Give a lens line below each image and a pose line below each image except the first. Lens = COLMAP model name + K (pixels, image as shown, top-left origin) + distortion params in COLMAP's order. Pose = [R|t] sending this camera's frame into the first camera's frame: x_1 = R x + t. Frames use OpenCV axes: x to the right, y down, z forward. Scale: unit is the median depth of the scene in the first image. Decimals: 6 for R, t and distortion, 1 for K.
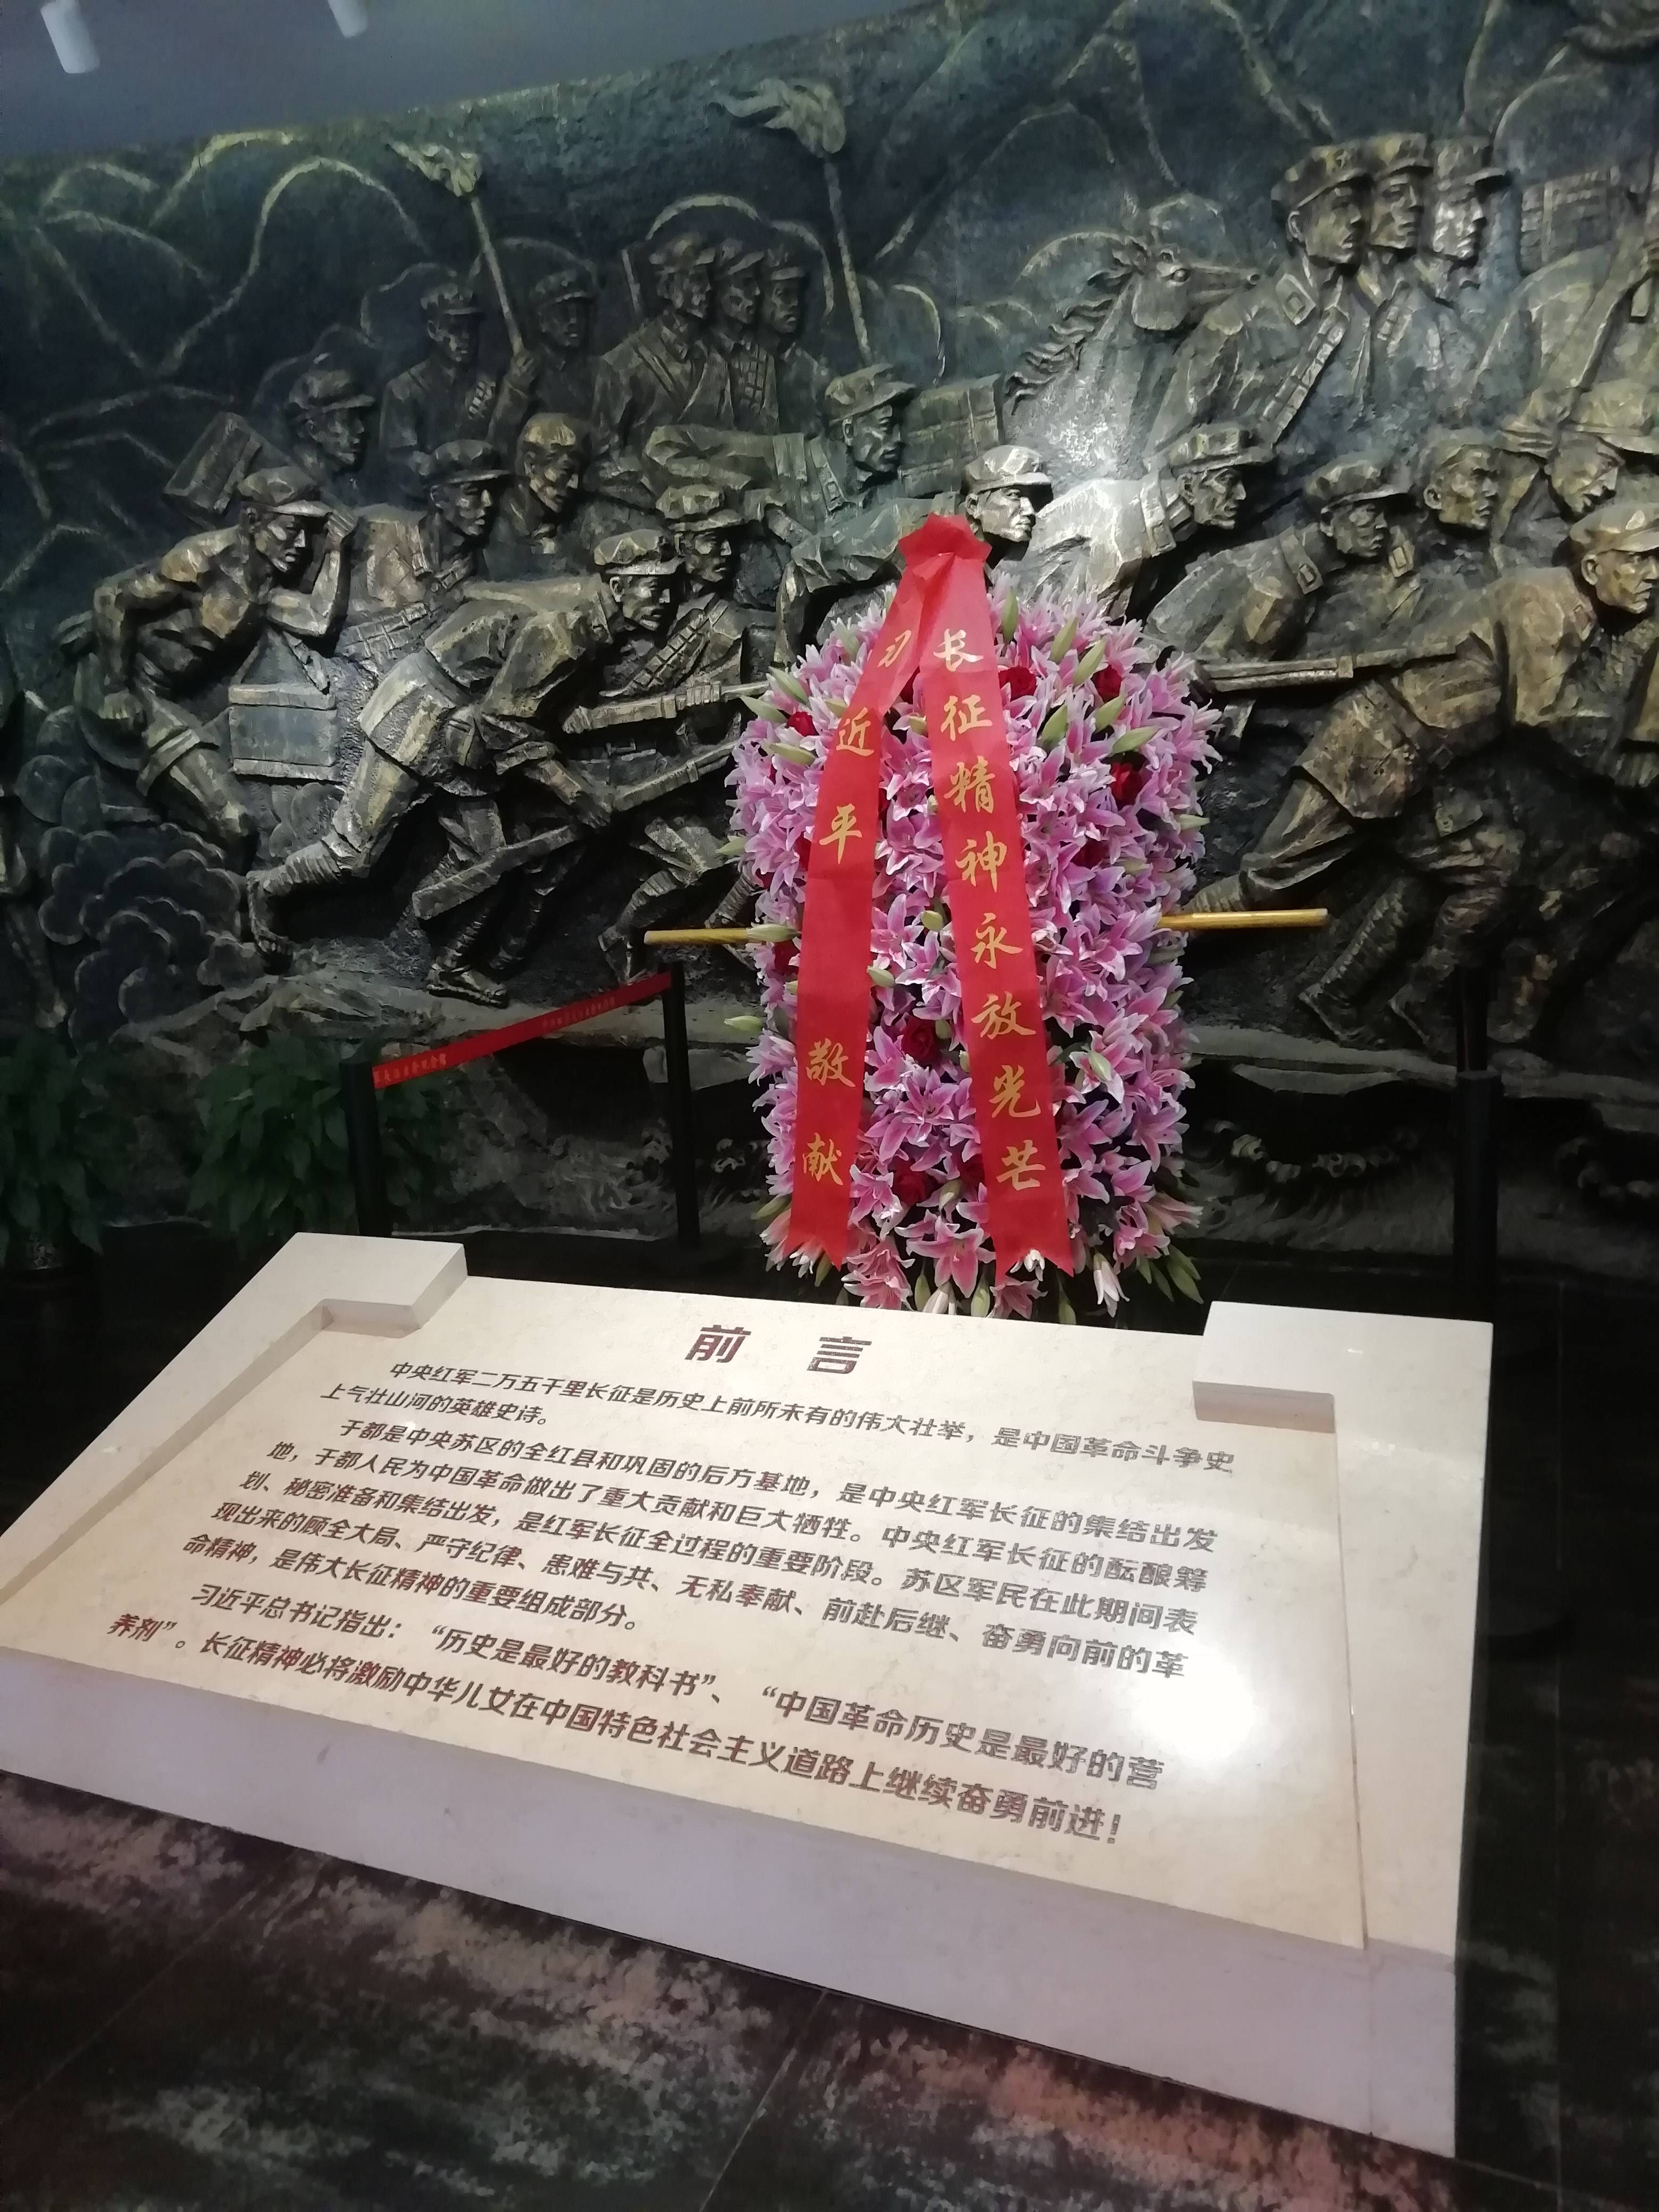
lens RADIAL K [[1649.0, 0, 824.7], [0, 1649.0, 1115.0], [0, 0, 1]] dist [0.002247, 0.010501]
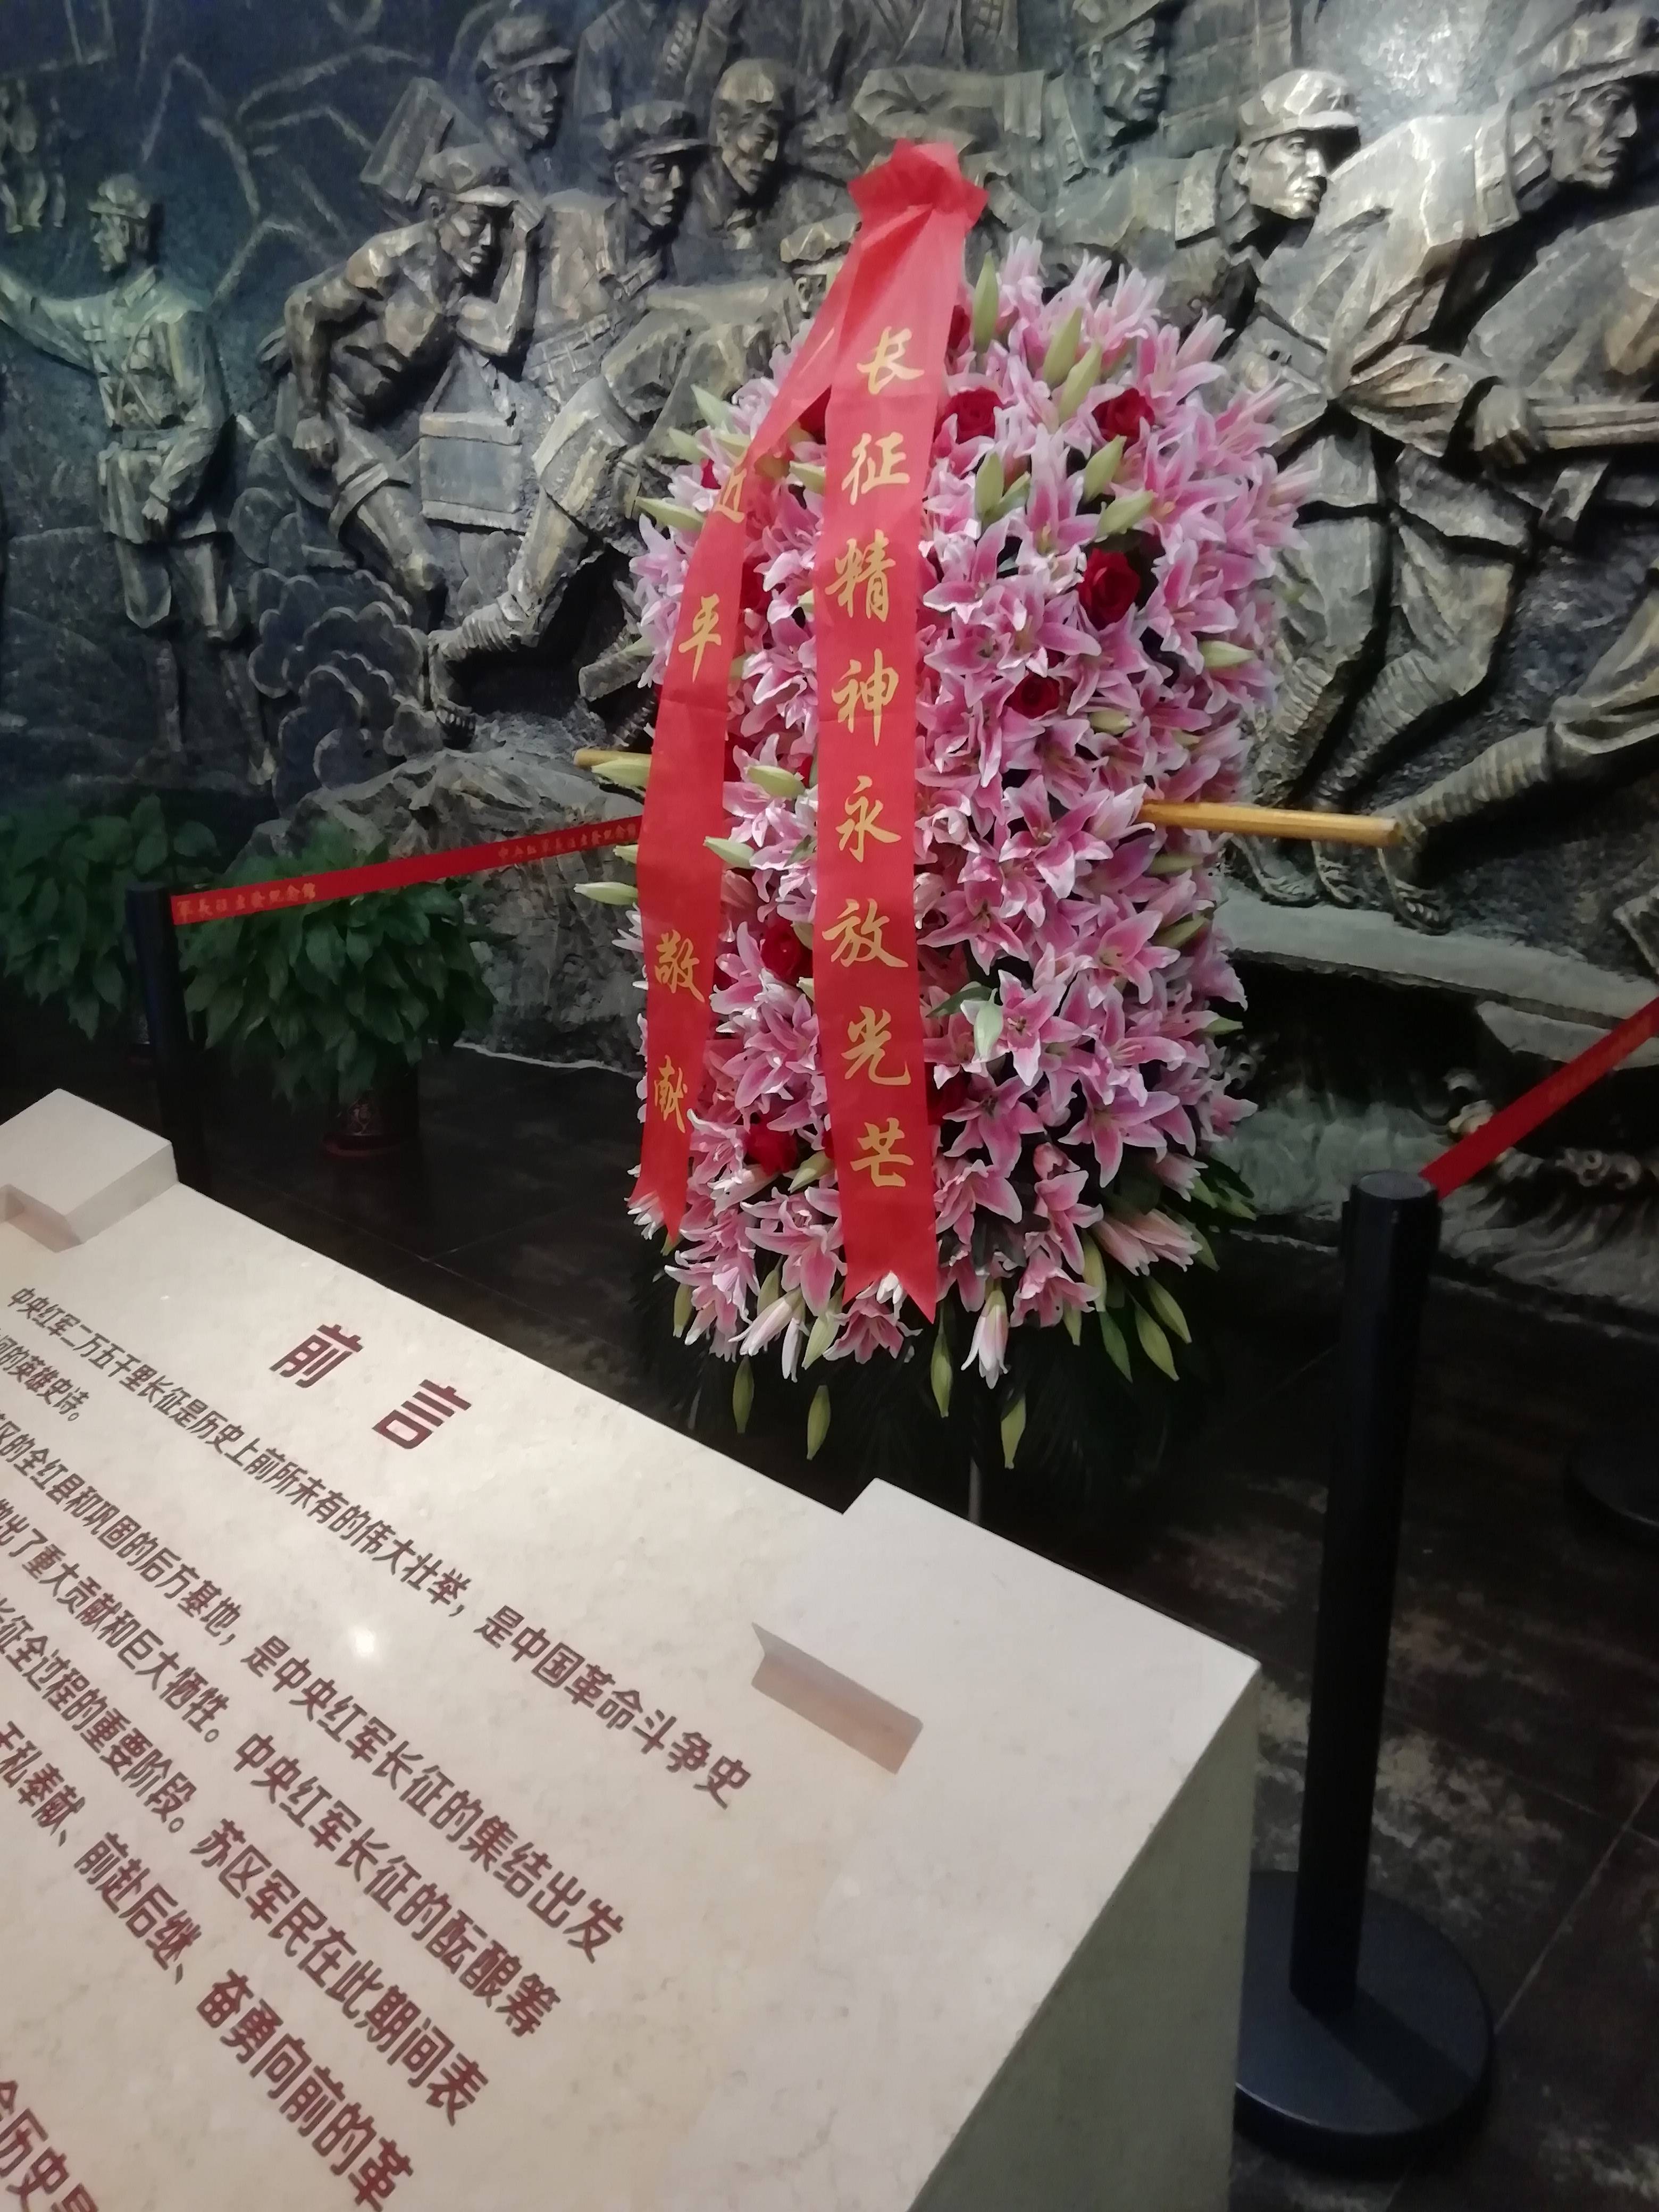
lens RADIAL K [[1649.0, 0, 824.7], [0, 1649.0, 1115.0], [0, 0, 1]] dist [0.002247, 0.010501]
pose [[0.939798, 0.151773, -0.306177, 0.192365], [-0.109376, 0.982423, 0.151265, -0.054287], [0.323754, -0.108670, 0.939880, 0.221517]]
